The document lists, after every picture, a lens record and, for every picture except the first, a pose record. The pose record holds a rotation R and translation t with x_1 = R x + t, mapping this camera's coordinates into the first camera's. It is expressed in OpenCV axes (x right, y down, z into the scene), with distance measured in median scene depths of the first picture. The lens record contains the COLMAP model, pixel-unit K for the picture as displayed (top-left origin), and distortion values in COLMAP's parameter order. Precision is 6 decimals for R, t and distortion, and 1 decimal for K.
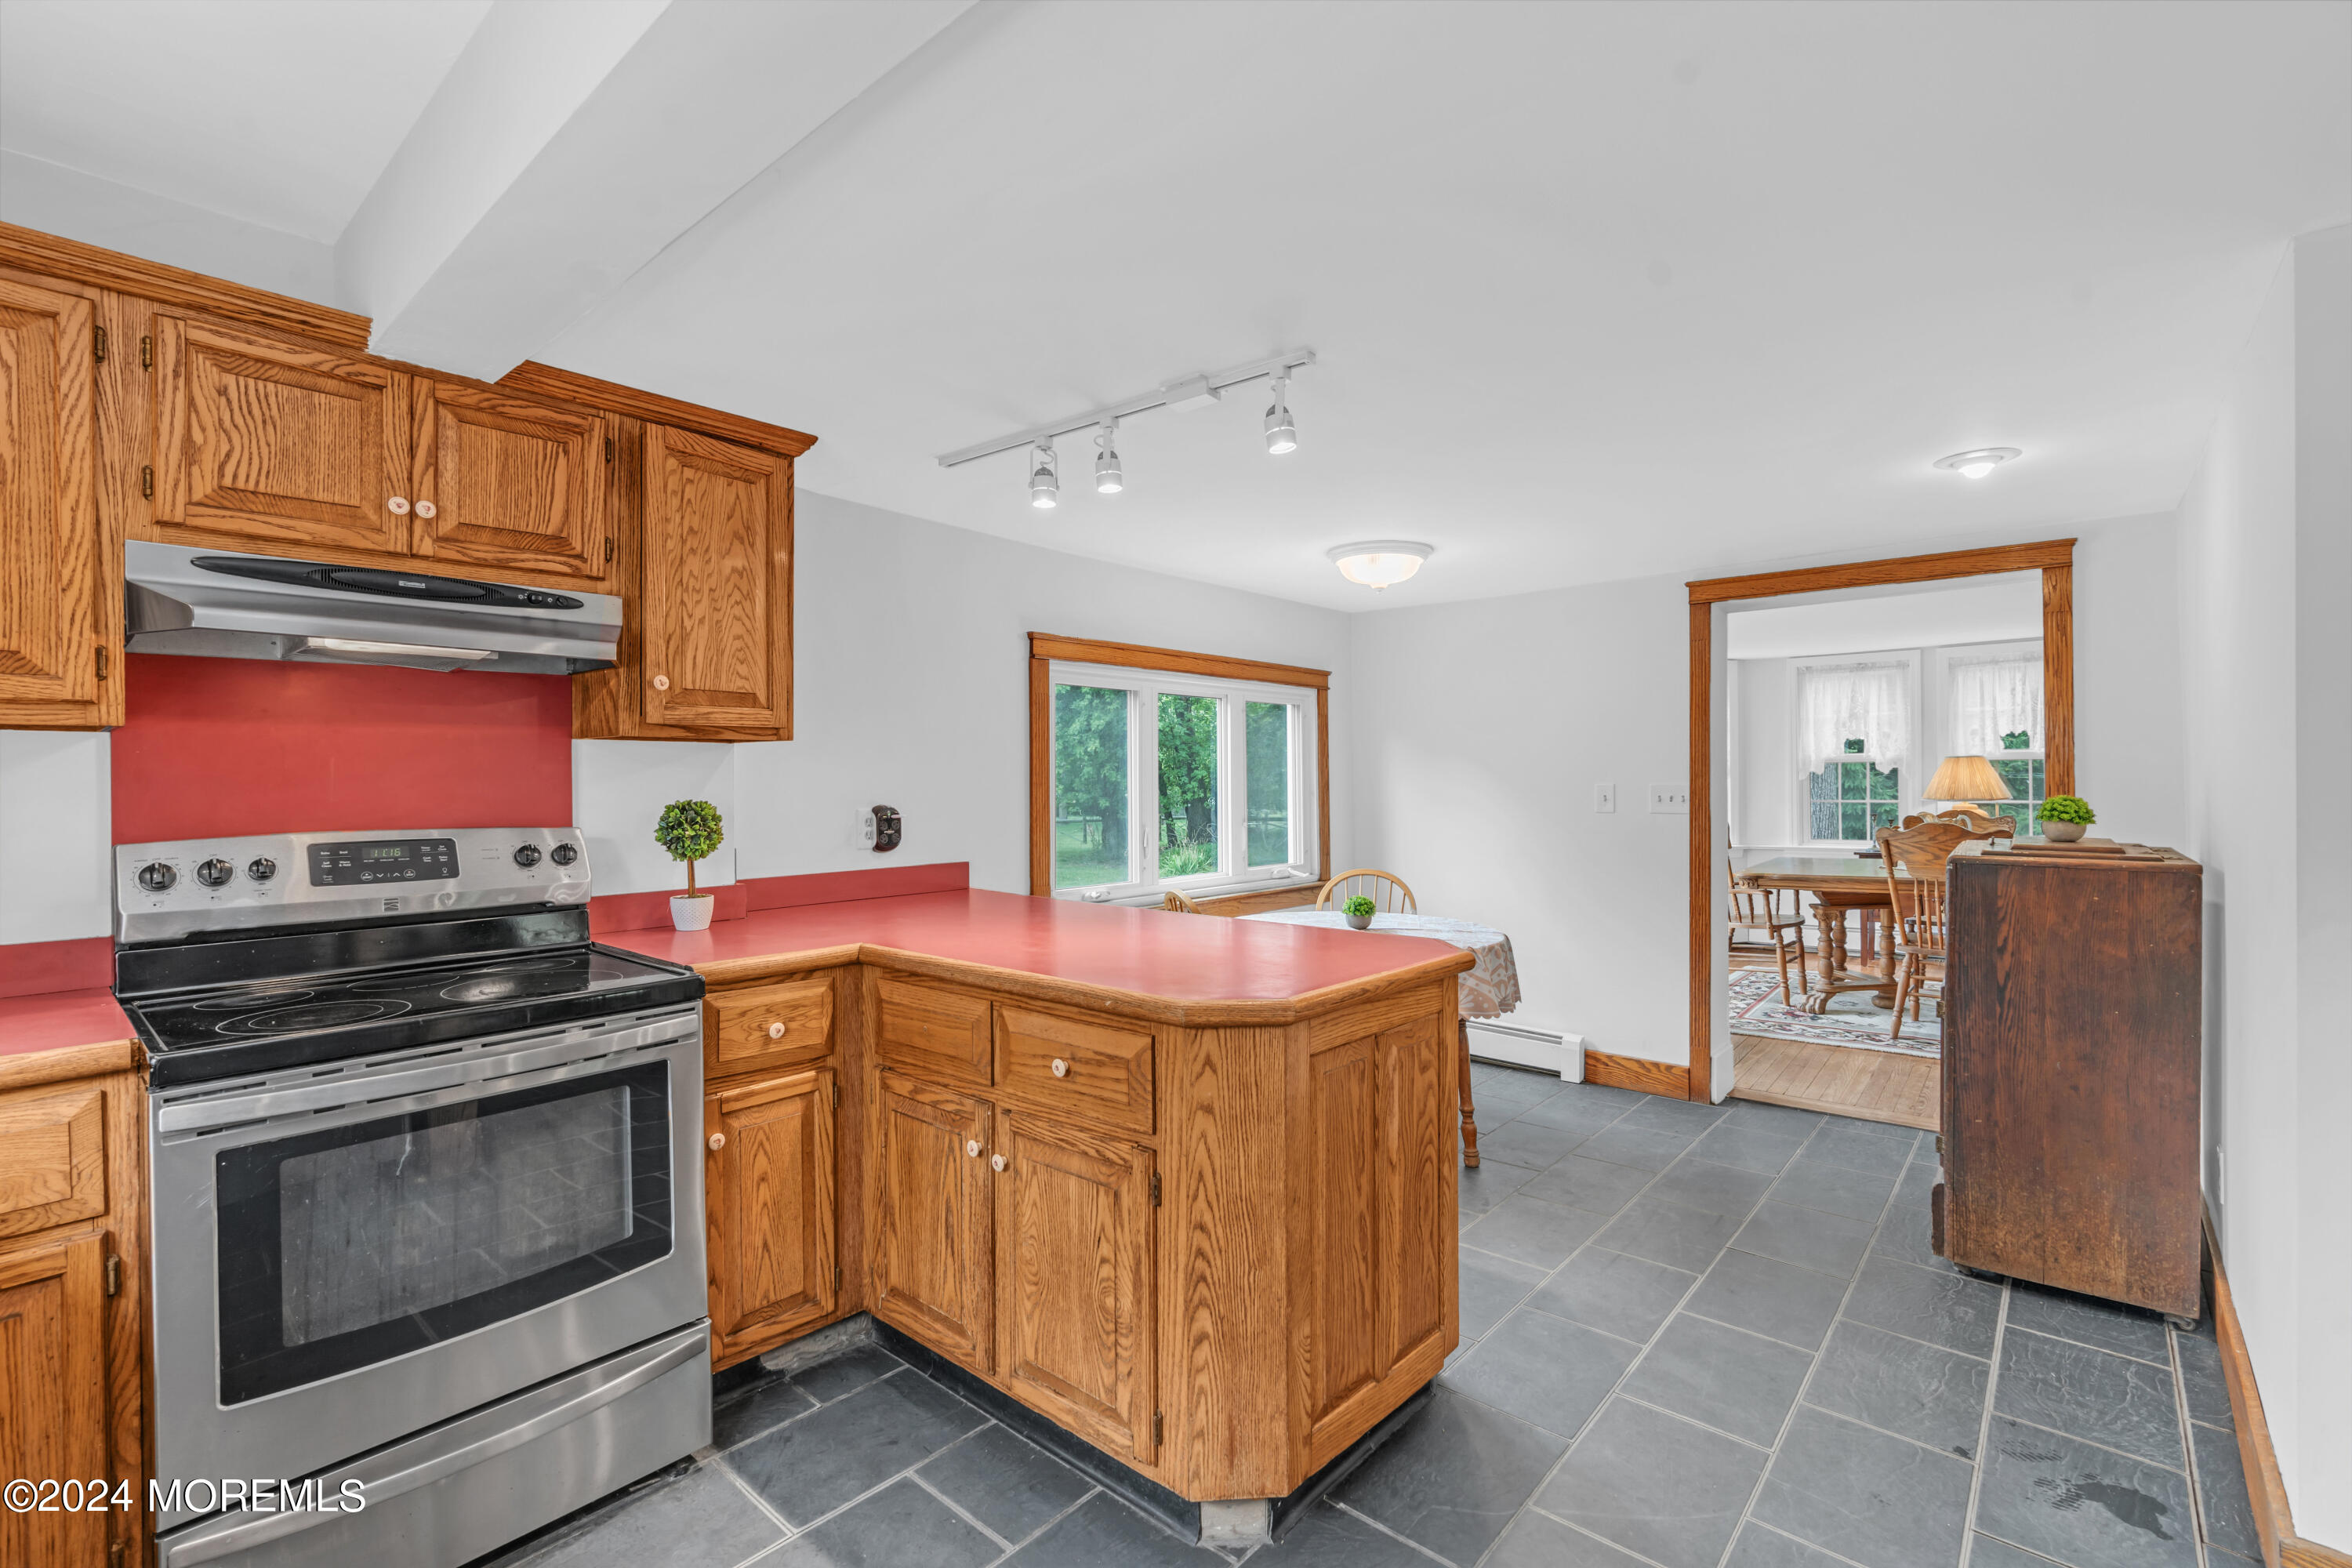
lens RADIAL K [[1064.4, 0, 1176.1], [0, 1064.4, 785.5], [0, 0, 1]] dist [-0.013105, 0.006250]
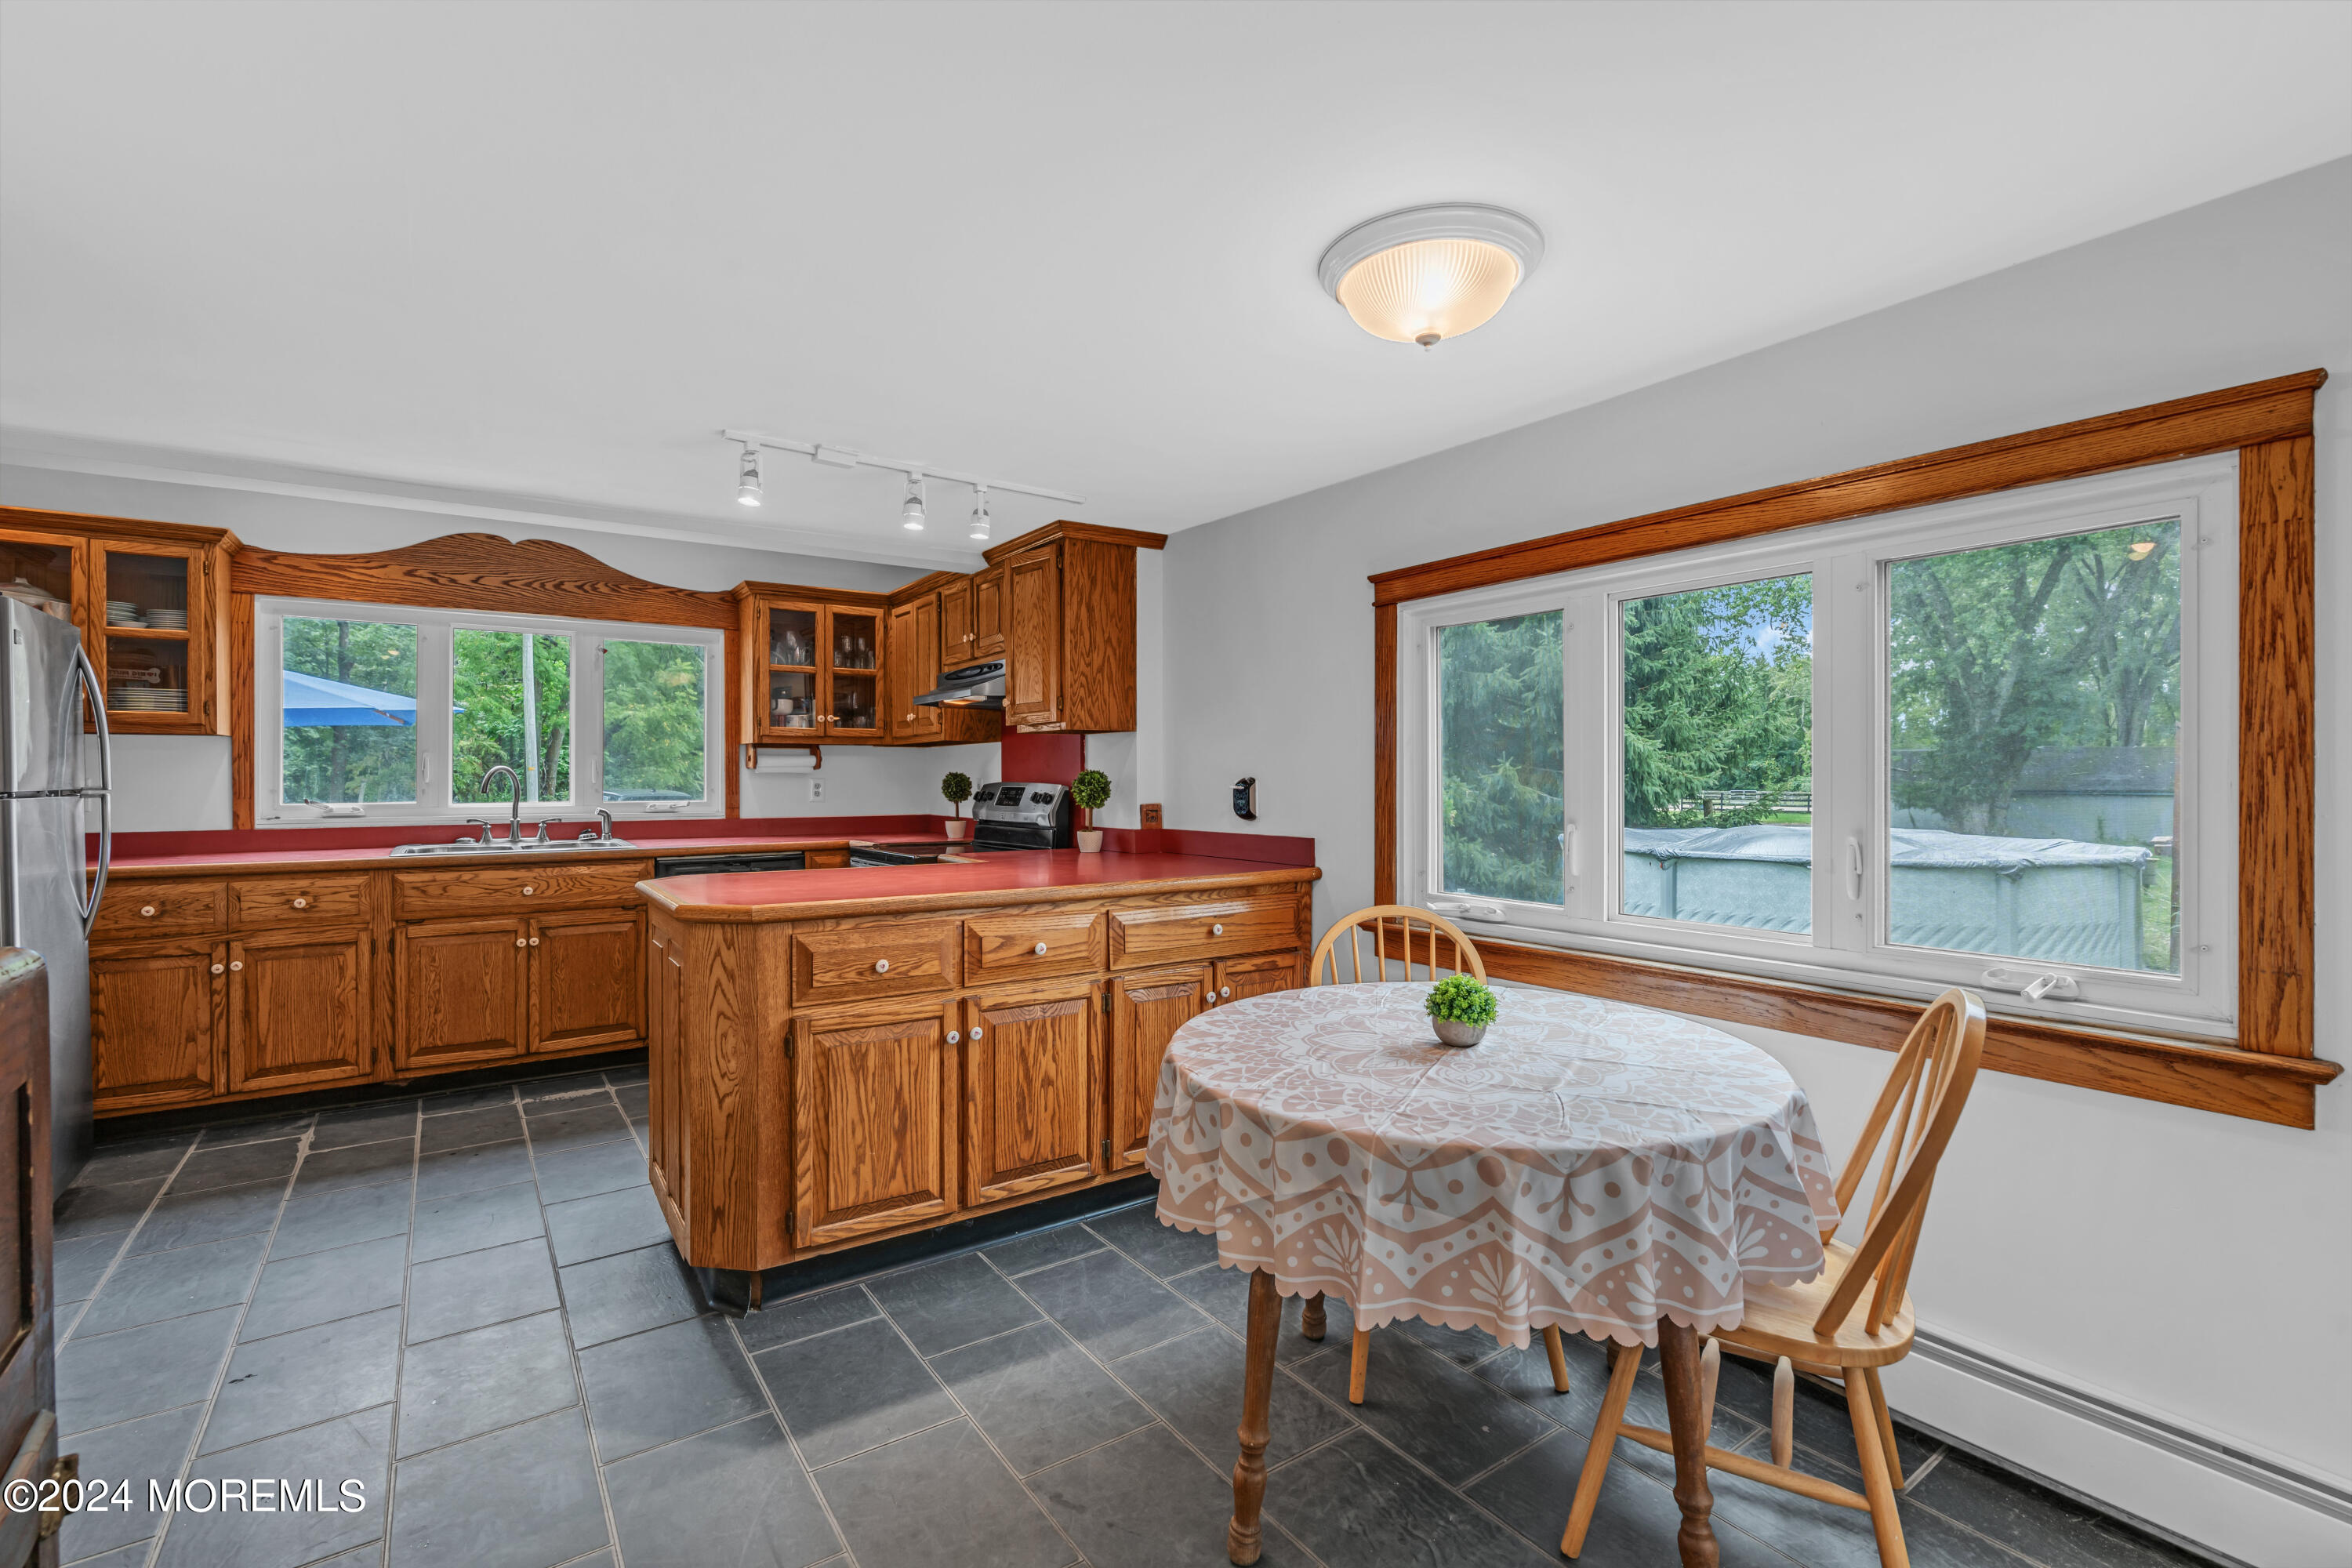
lens RADIAL K [[1064.4, 0, 1178.3], [0, 1064.4, 782.7], [0, 0, 1]] dist [-0.013105, 0.006250]
pose [[-0.251813, 0.010485, -0.967719, 0.583056], [-0.002692, 0.999930, 0.011535, 0.007972], [0.967772, 0.005510, -0.251767, 0.860262]]
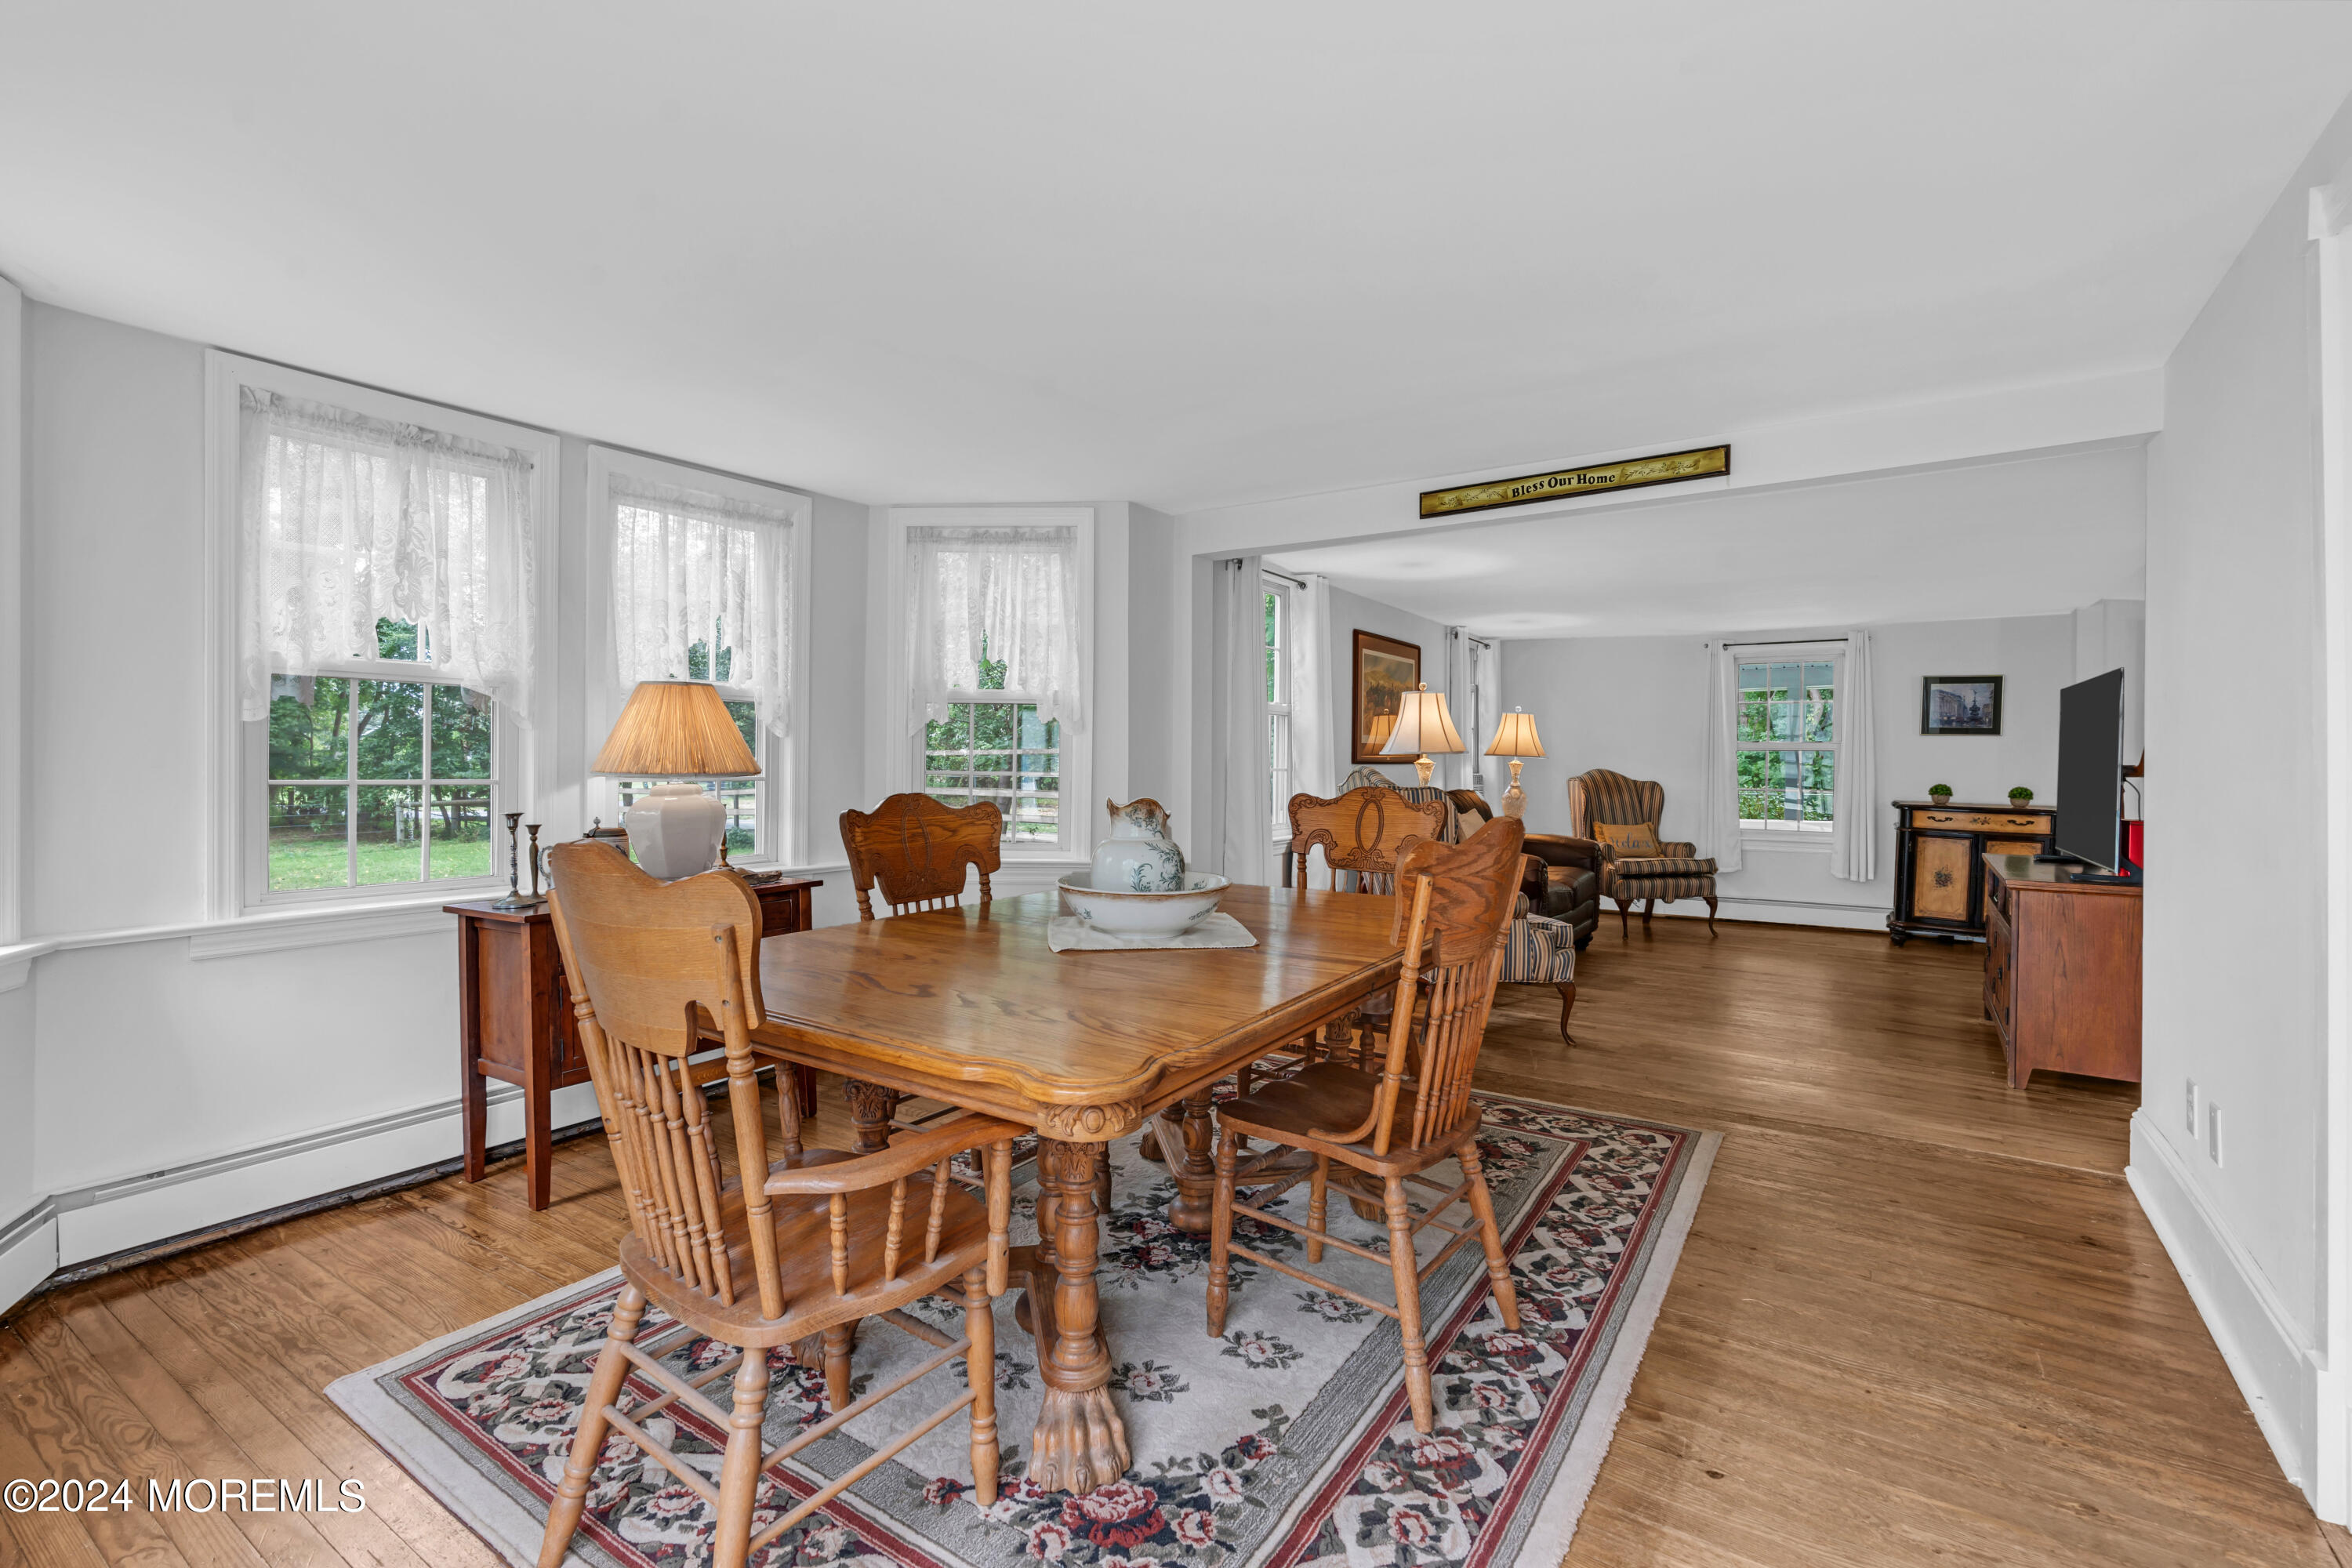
lens RADIAL K [[1040.6, 0, 1181.8], [0, 1040.6, 784.3], [0, 0, 1]] dist [0.000883, 0.000110]
pose [[-0.117478, -0.014047, 0.992976, 0.375818], [-0.002601, 0.999901, 0.013837, 0.015675], [-0.993072, -0.000957, -0.117503, 1.252819]]
